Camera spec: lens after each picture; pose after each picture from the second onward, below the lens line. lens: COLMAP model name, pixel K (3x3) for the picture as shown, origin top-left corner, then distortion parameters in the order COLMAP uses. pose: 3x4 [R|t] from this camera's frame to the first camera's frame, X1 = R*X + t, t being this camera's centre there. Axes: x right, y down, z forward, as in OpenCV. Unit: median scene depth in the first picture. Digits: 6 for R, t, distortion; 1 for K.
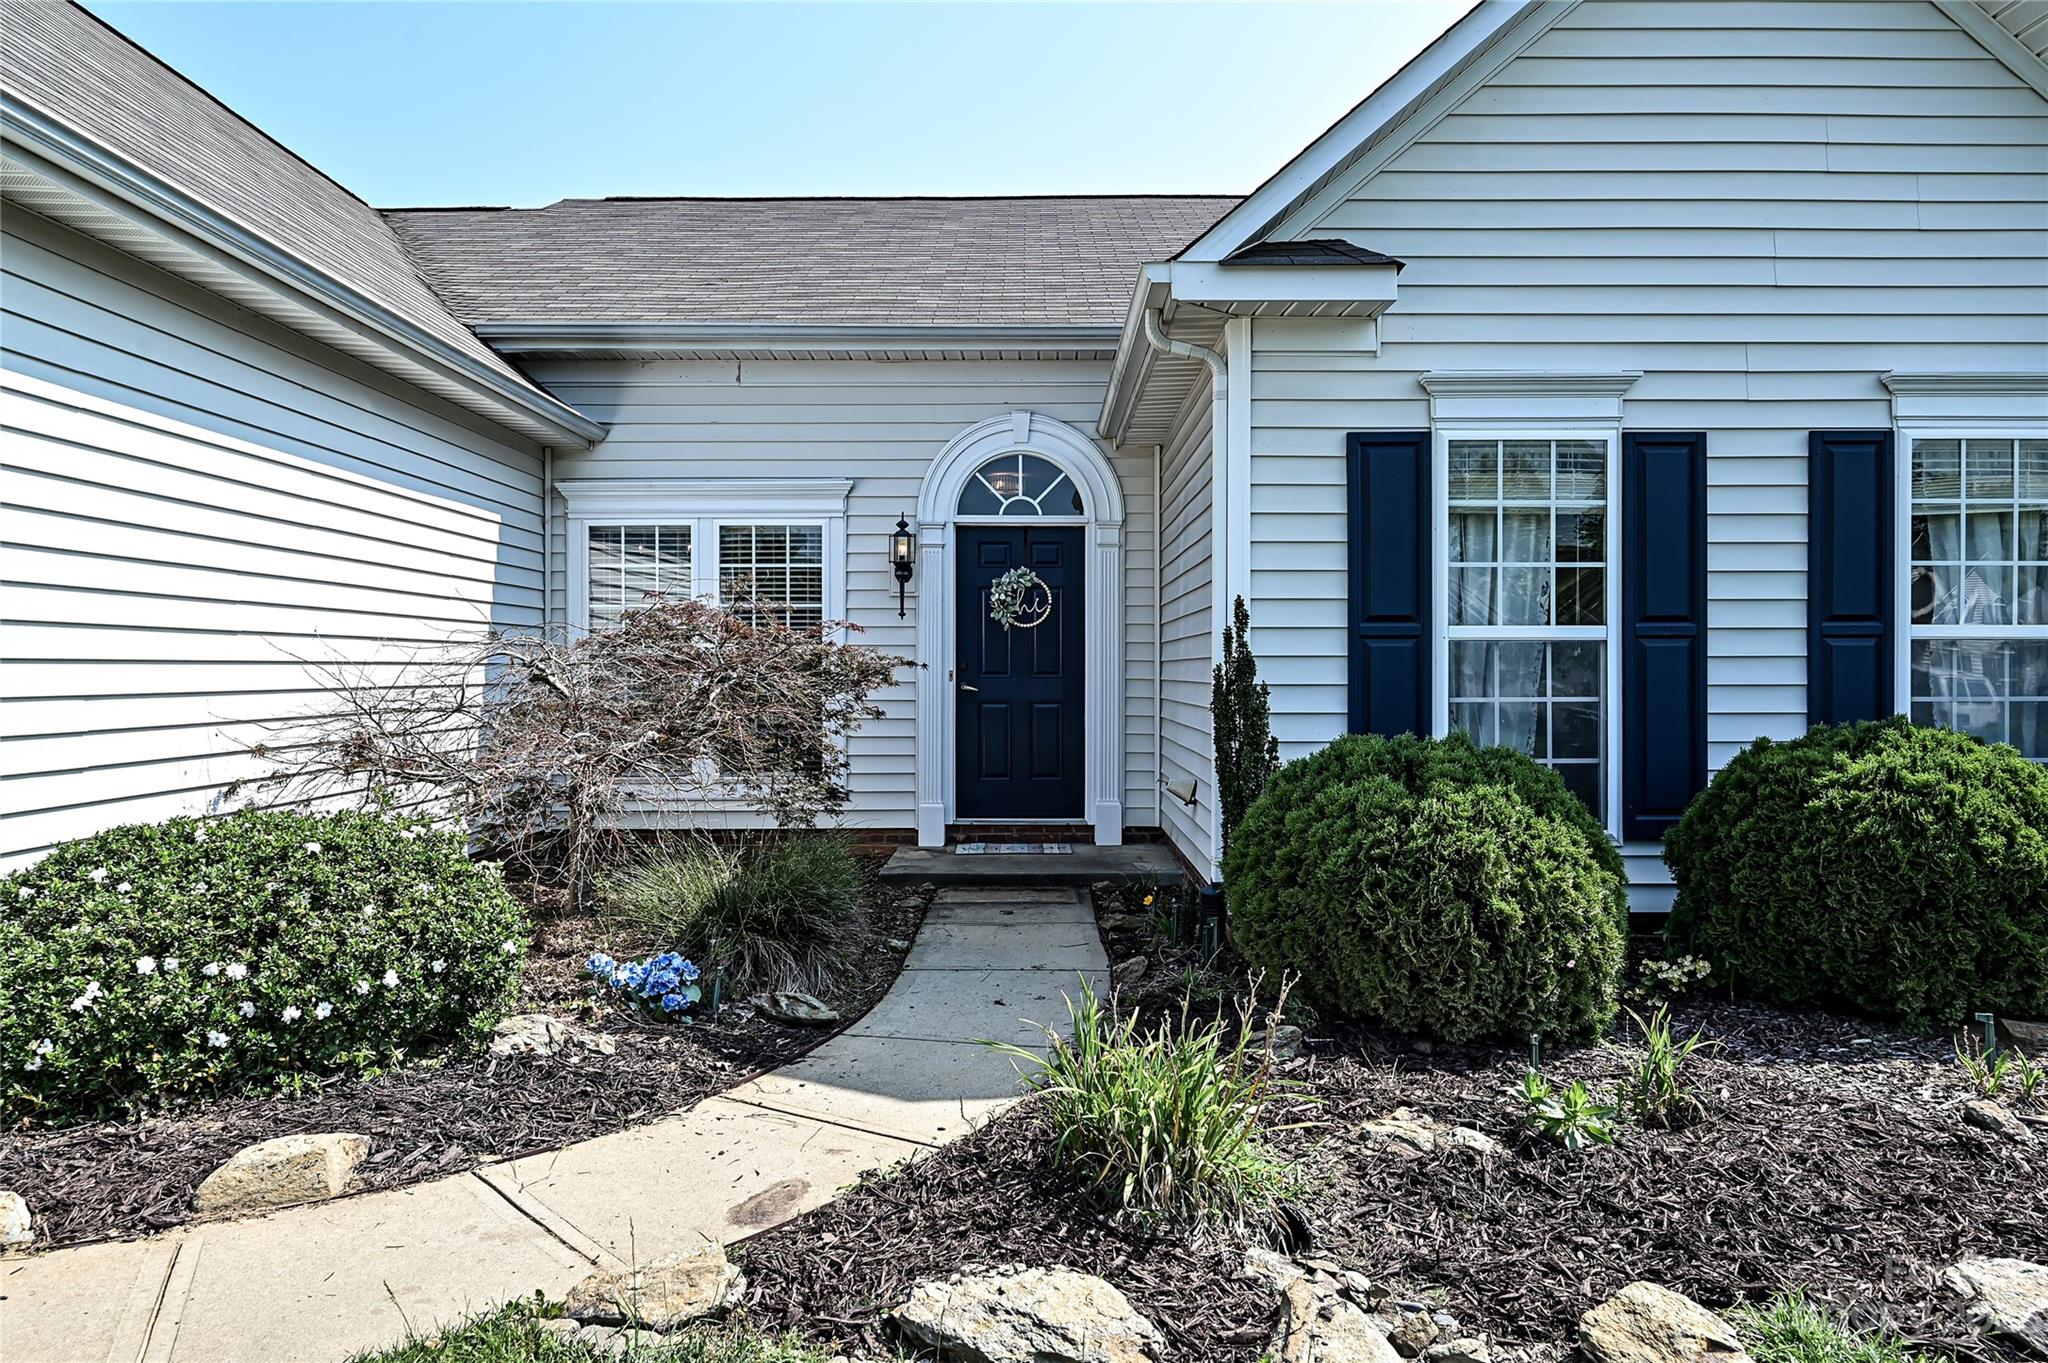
lens RADIAL K [[1432.3, 0, 1024.0], [0, 1432.3, 681.5], [0, 0, 1]] dist [0.000299, 0.000001]
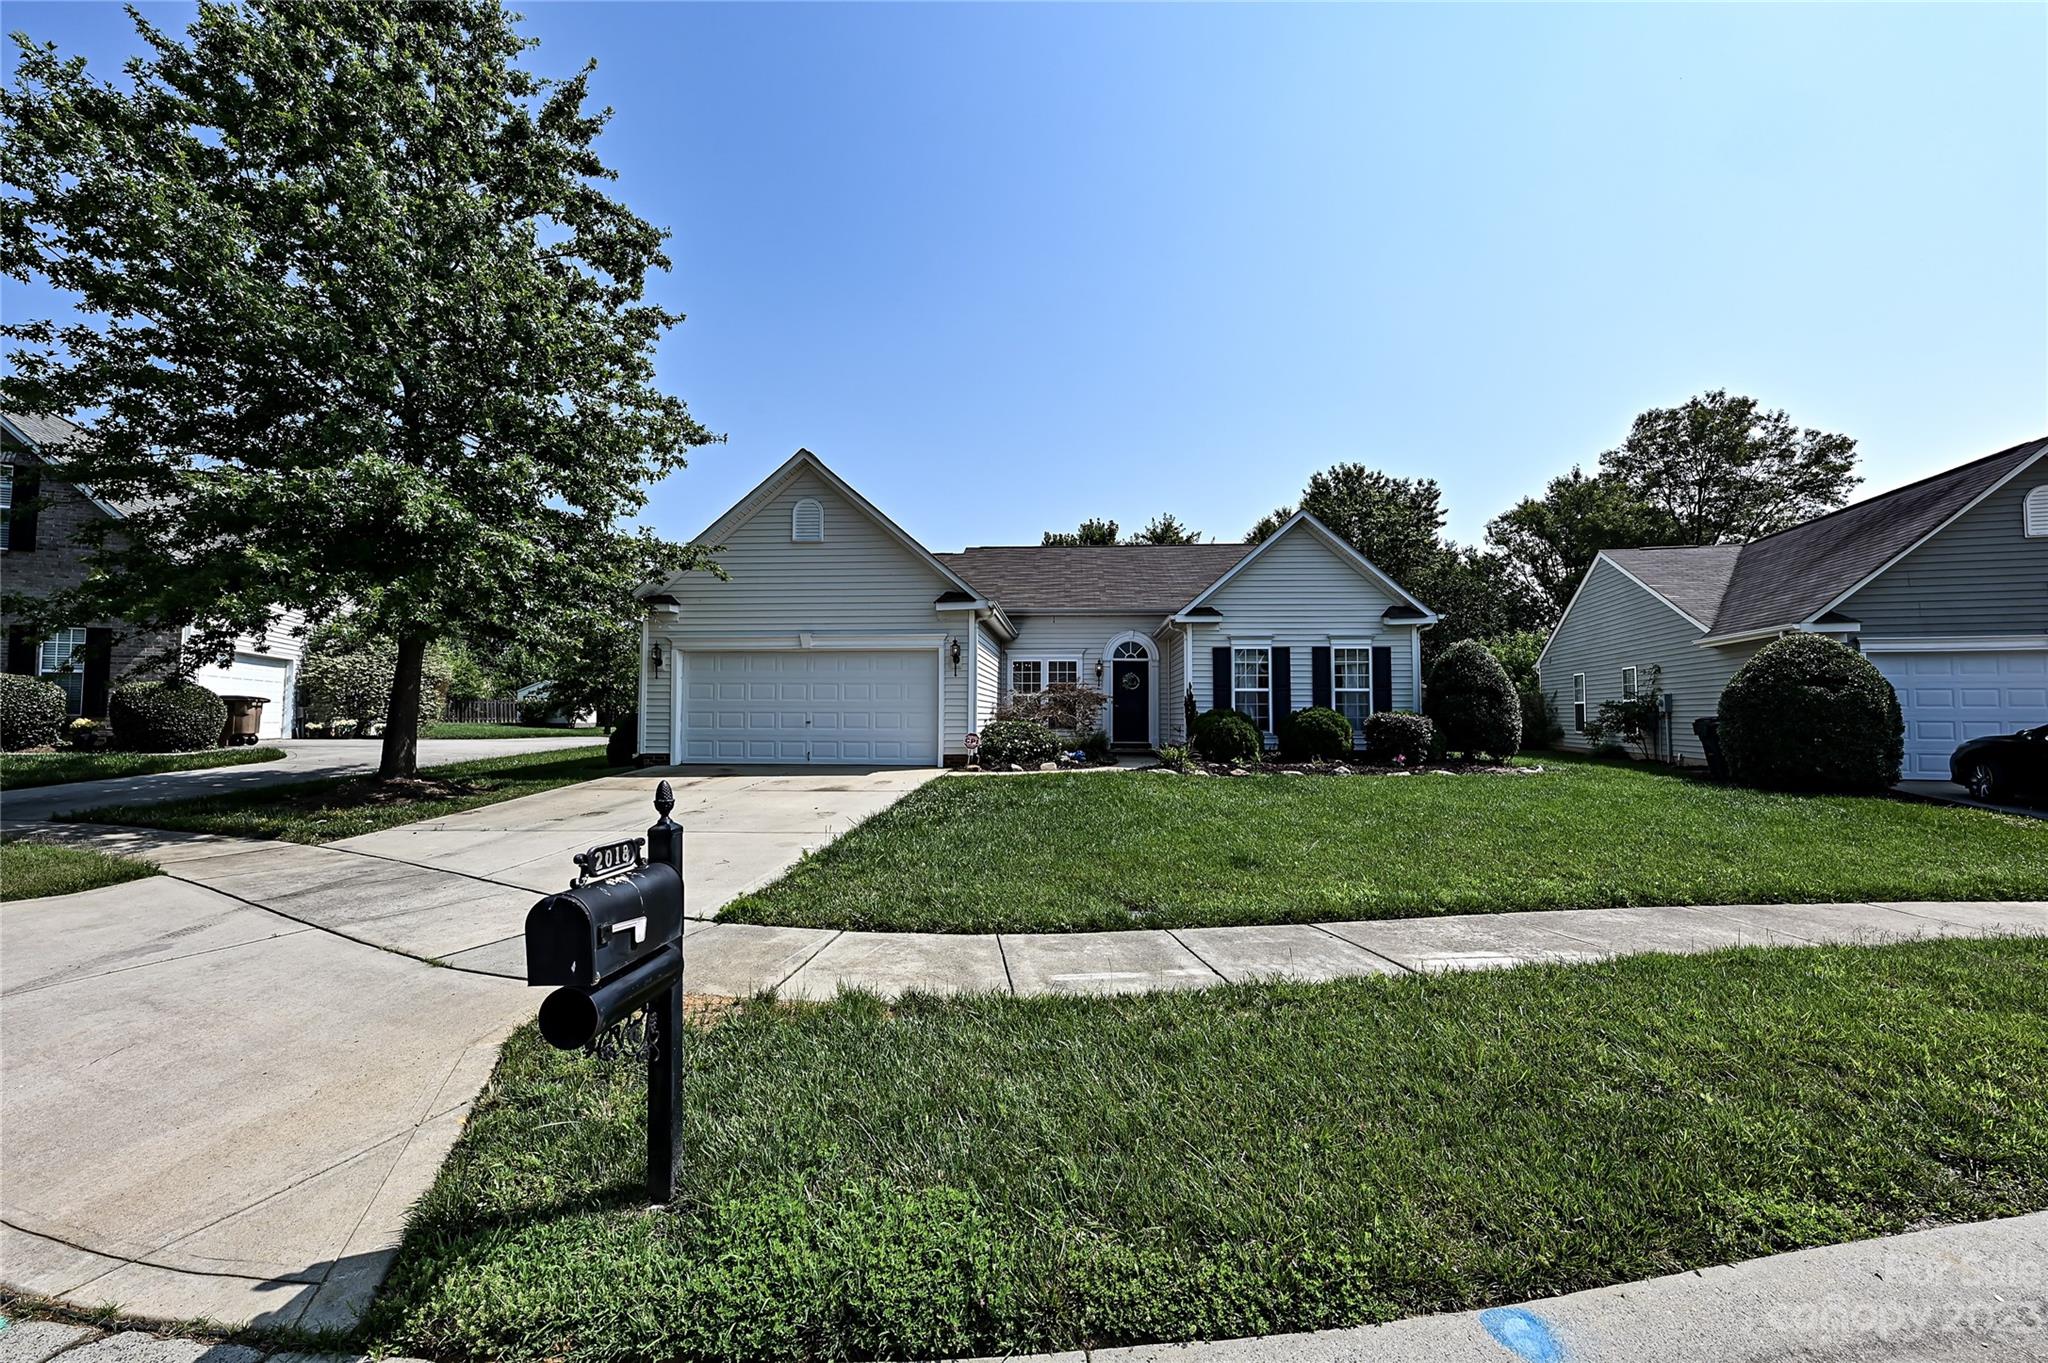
lens RADIAL K [[815.8, 0, 1017.8], [0, 815.8, 690.7], [0, 0, 1]] dist [0.000040, 0.000033]
pose [[0.997987, 0.001192, -0.063402, -0.244875], [-0.003542, 0.999310, -0.036969, 0.070610], [0.063314, 0.037120, 0.997303, -1.716424]]
